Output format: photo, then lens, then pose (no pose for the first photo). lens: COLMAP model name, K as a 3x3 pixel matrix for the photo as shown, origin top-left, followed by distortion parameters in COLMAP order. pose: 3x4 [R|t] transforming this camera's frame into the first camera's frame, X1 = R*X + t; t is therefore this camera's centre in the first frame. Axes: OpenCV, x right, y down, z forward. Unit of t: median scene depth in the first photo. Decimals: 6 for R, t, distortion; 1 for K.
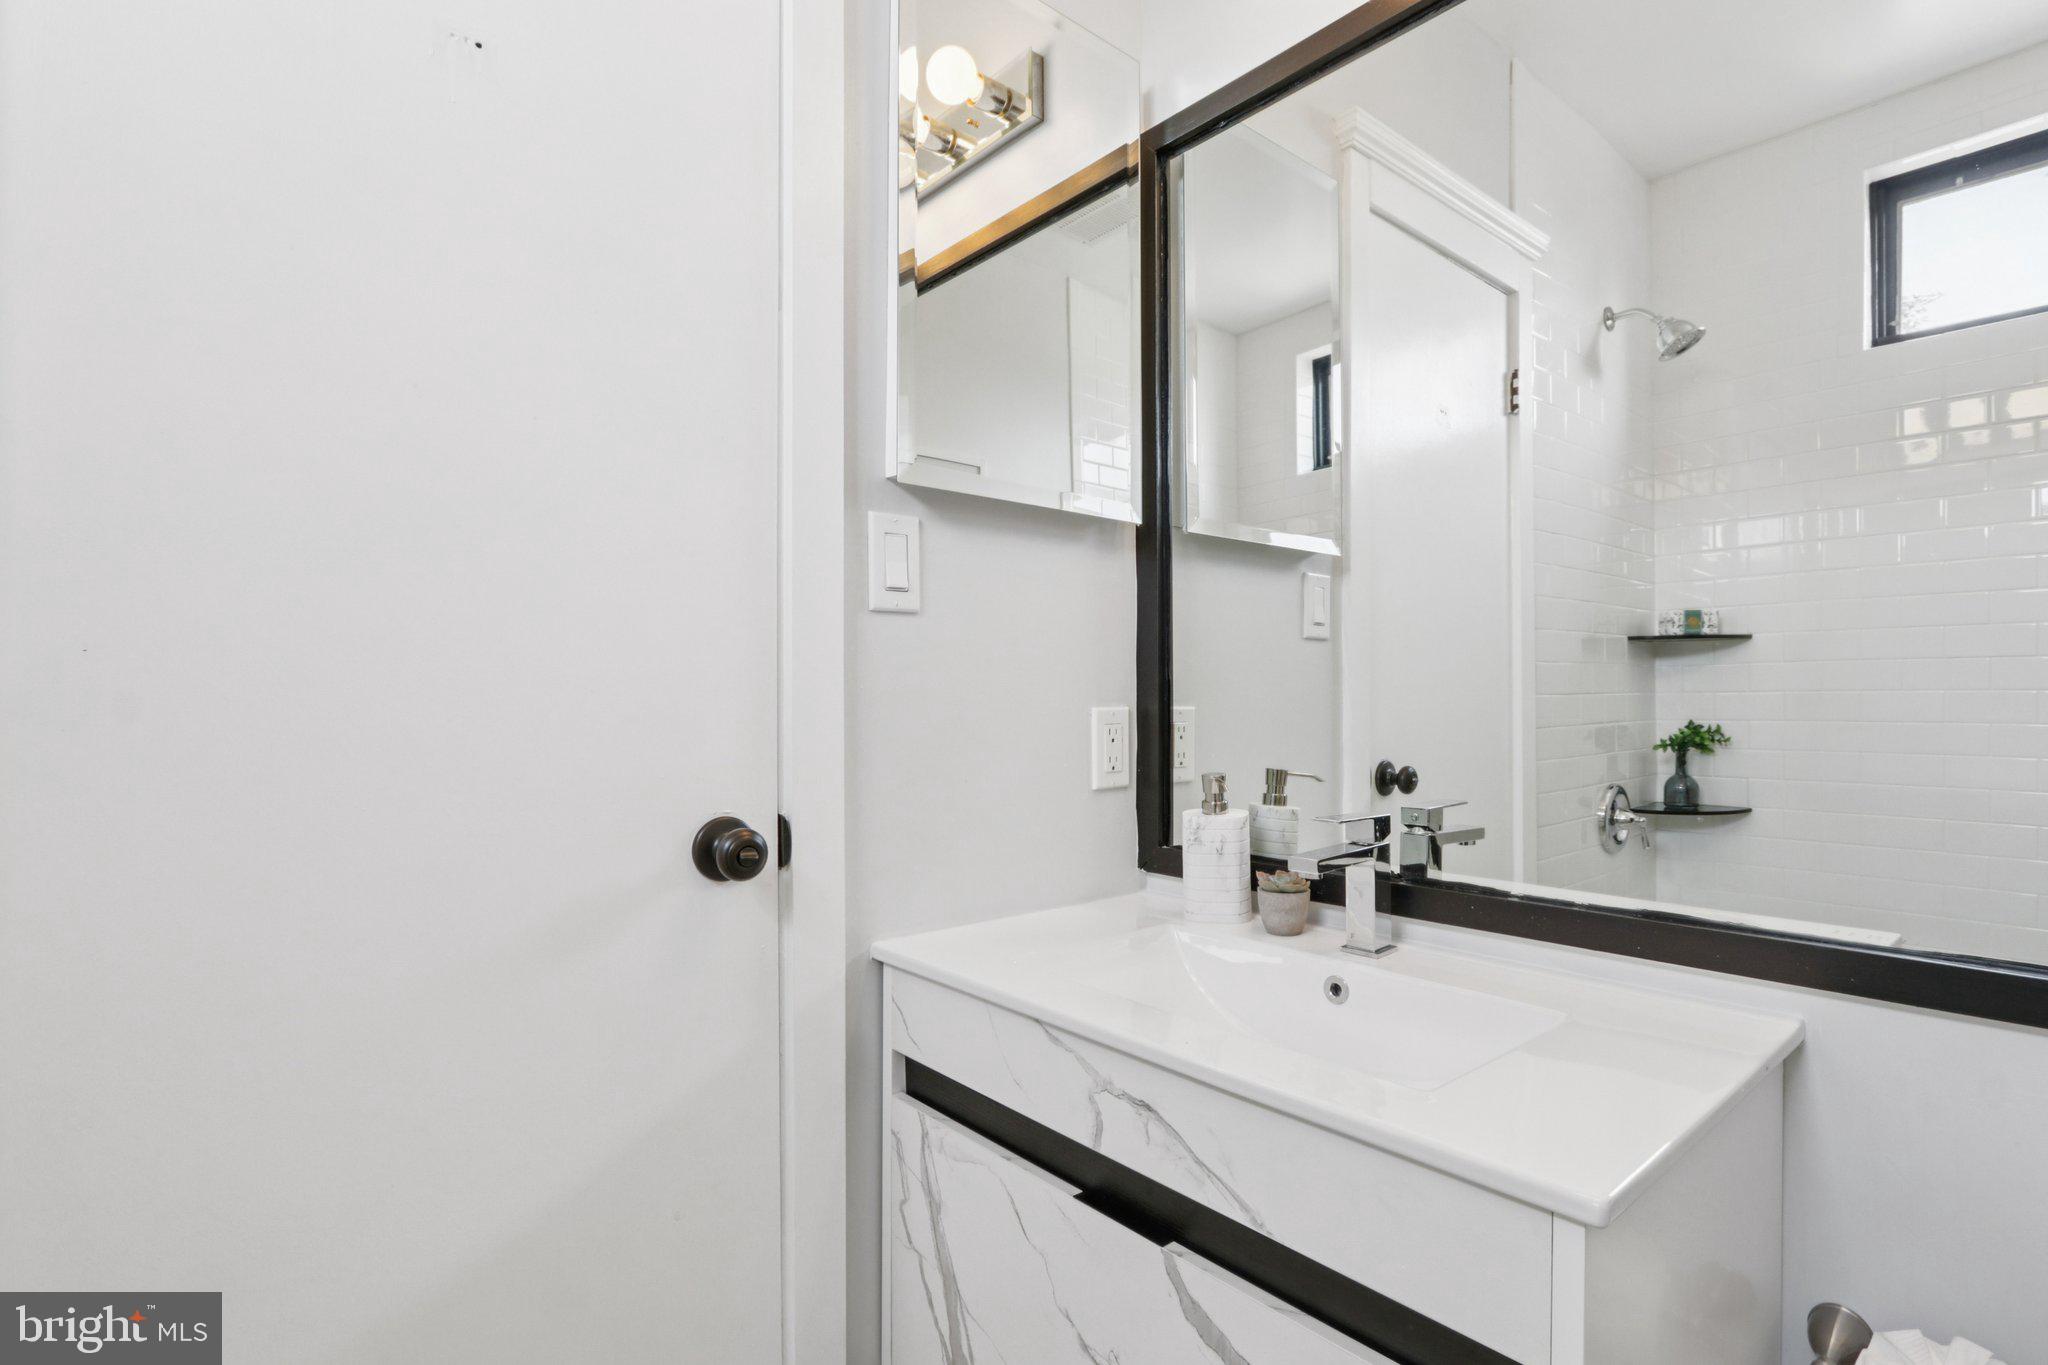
lens RADIAL K [[982.4, 0, 1009.4], [0, 982.4, 699.3], [0, 0, 1]] dist [0.012719, -0.000344]
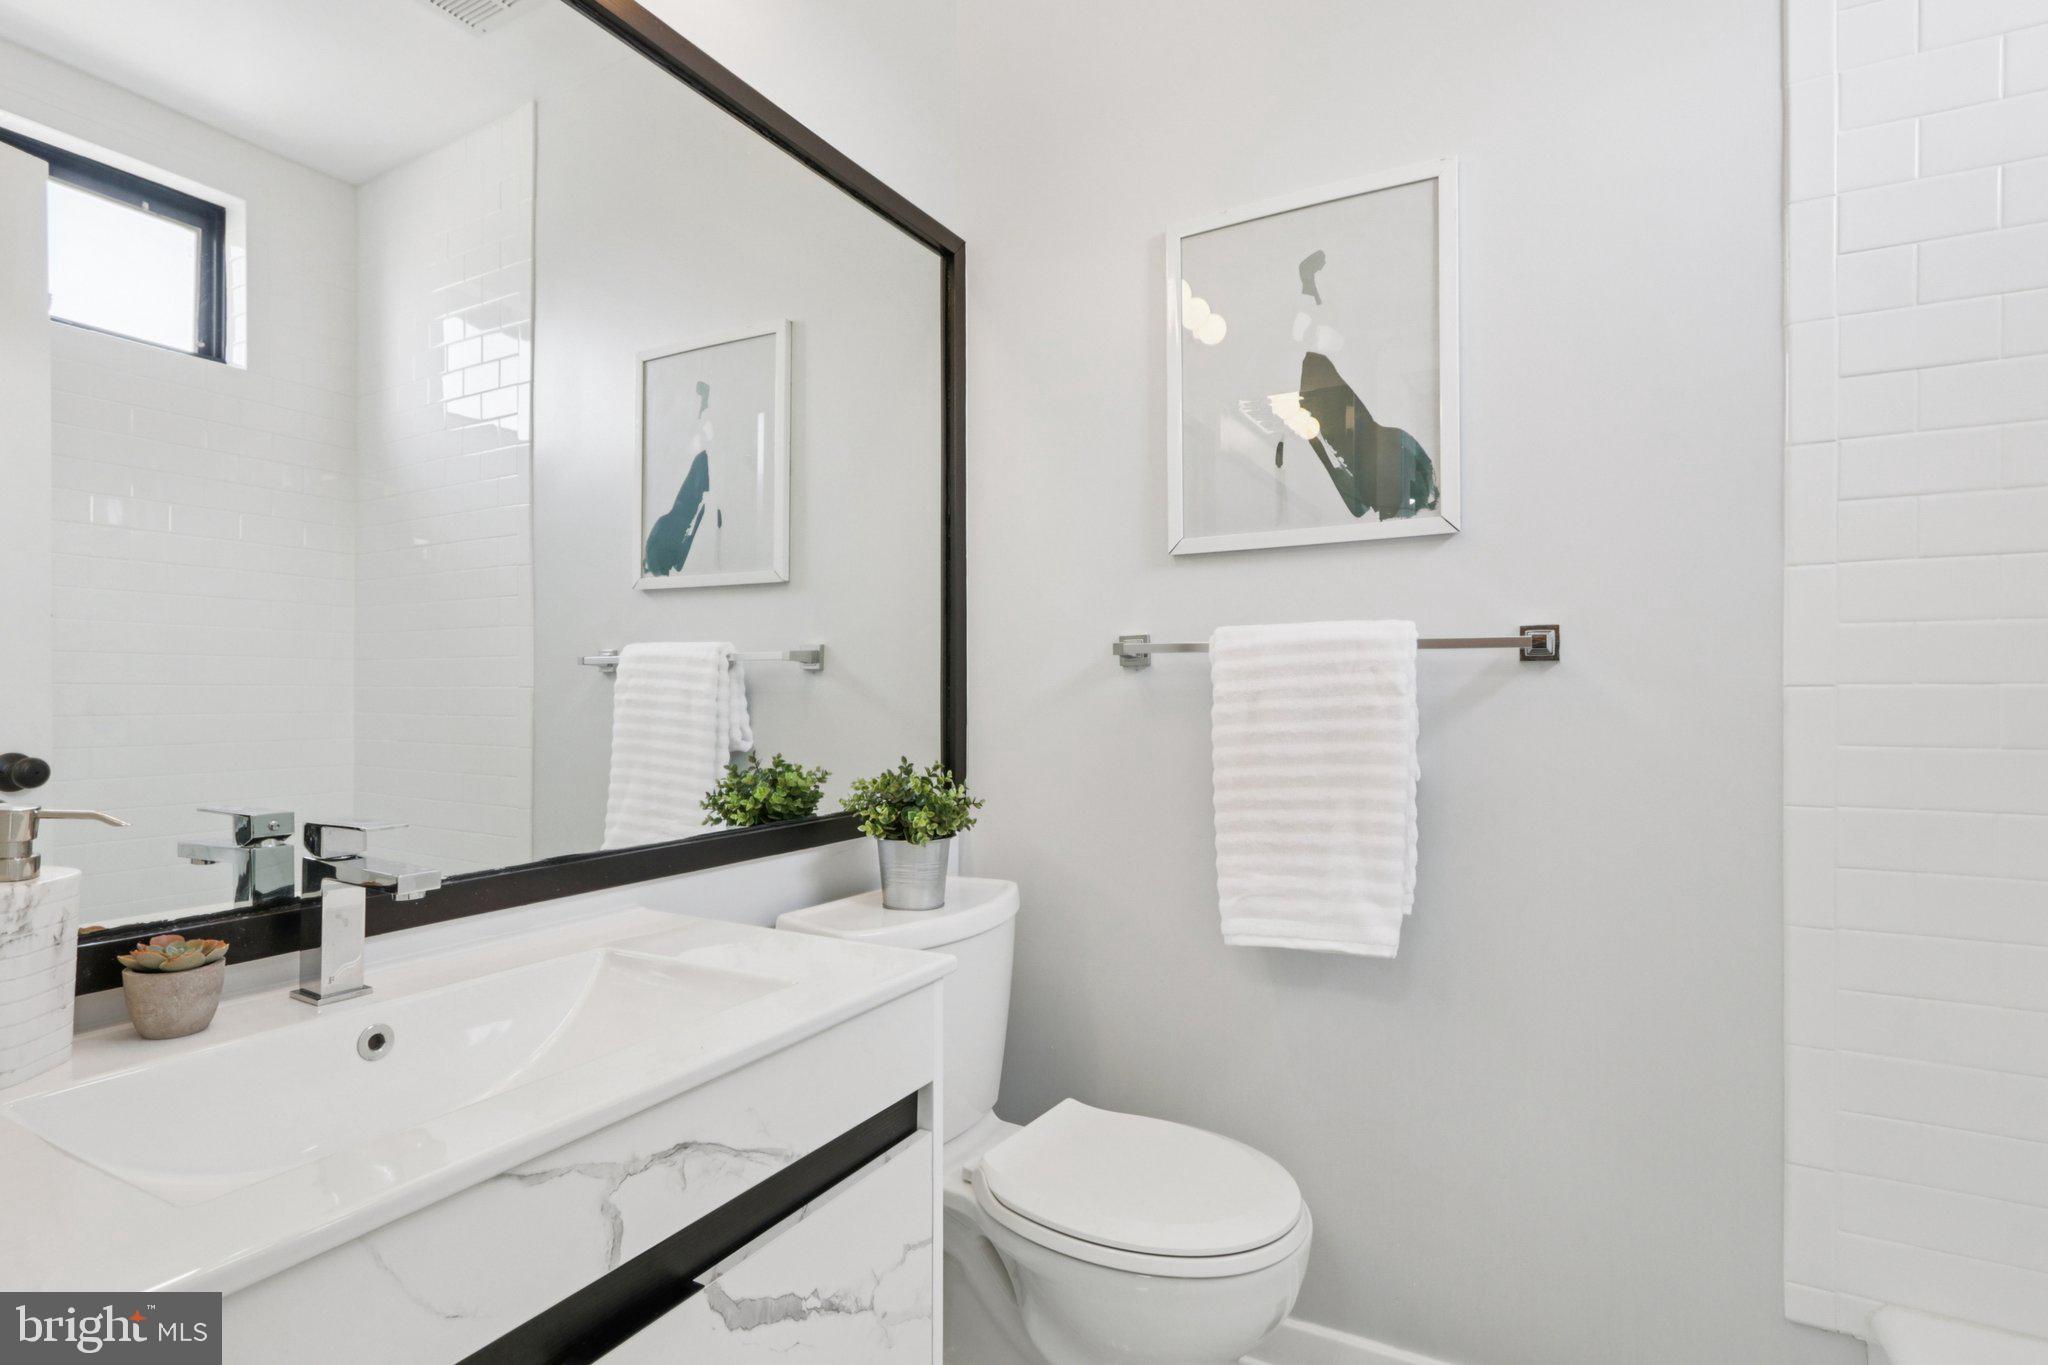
lens RADIAL K [[982.4, 0, 1013.1], [0, 982.4, 685.5], [0, 0, 1]] dist [0.012719, -0.000344]
pose [[-0.353045, 0.014470, 0.935494, -0.732778], [-0.000716, 0.999876, -0.015736, 0.025724], [-0.935606, -0.006225, -0.352991, 0.988616]]
